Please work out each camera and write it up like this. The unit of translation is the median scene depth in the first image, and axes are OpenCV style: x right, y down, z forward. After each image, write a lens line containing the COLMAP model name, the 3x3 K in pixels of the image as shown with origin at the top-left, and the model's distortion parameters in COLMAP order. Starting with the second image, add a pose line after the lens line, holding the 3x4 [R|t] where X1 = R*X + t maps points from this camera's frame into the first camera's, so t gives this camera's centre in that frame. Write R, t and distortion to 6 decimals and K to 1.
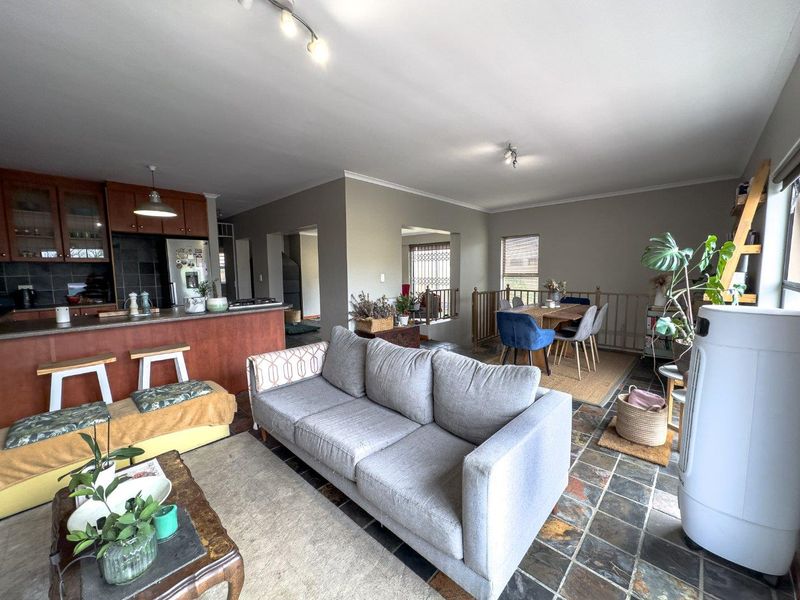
lens RADIAL K [[318.4, 0, 400.0], [0, 318.4, 300.0], [0, 0, 1]] dist [0.000525, 0.000155]
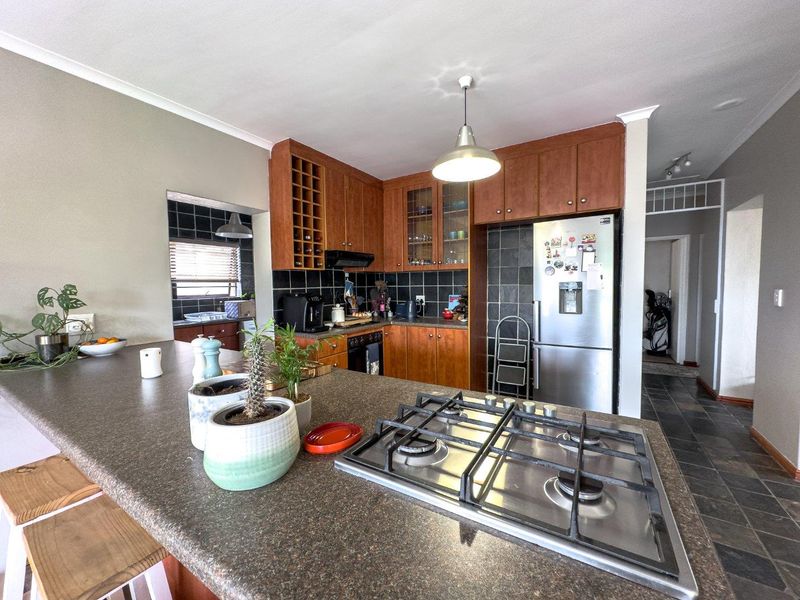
lens RADIAL K [[318.4, 0, 400.0], [0, 318.4, 300.0], [0, 0, 1]] dist [0.000525, 0.000155]
pose [[0.202090, 0.059353, -0.977567, -0.230842], [-0.081389, 0.995727, 0.043630, -0.064432], [0.975979, 0.070746, 0.206058, 0.682683]]
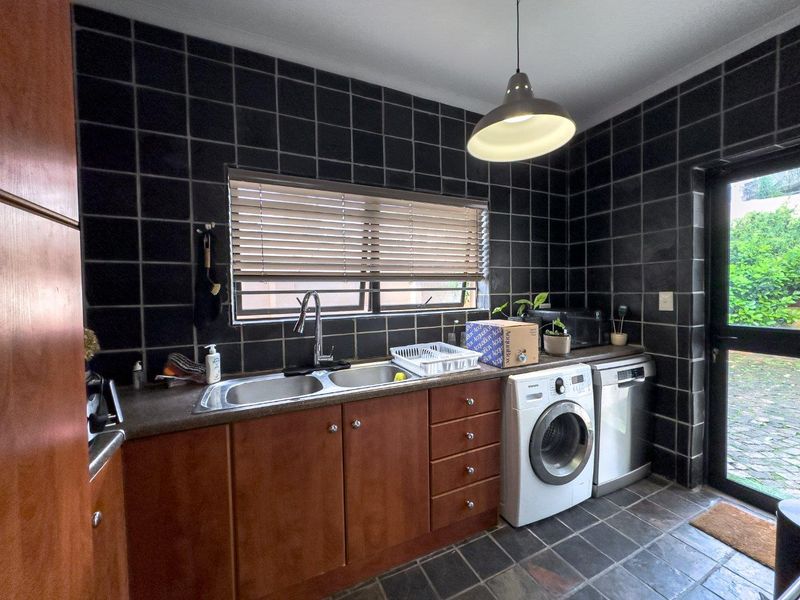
lens RADIAL K [[318.4, 0, 400.0], [0, 318.4, 300.0], [0, 0, 1]] dist [0.000525, 0.000155]
pose [[-0.358184, 0.046370, -0.932499, -0.824338], [-0.067926, 0.994825, 0.075560, -0.031723], [0.931177, 0.090405, -0.353180, 0.439358]]
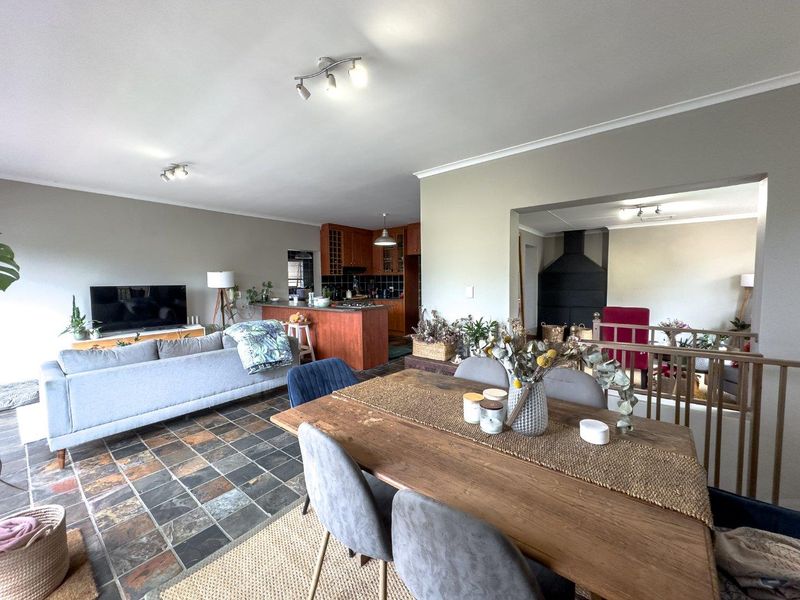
lens RADIAL K [[318.4, 0, 400.0], [0, 318.4, 300.0], [0, 0, 1]] dist [0.000525, 0.000155]
pose [[0.095086, 0.071898, -0.992869, 0.679962], [-0.083709, 0.994433, 0.063995, -0.087640], [0.991943, 0.077027, 0.100575, 0.793571]]
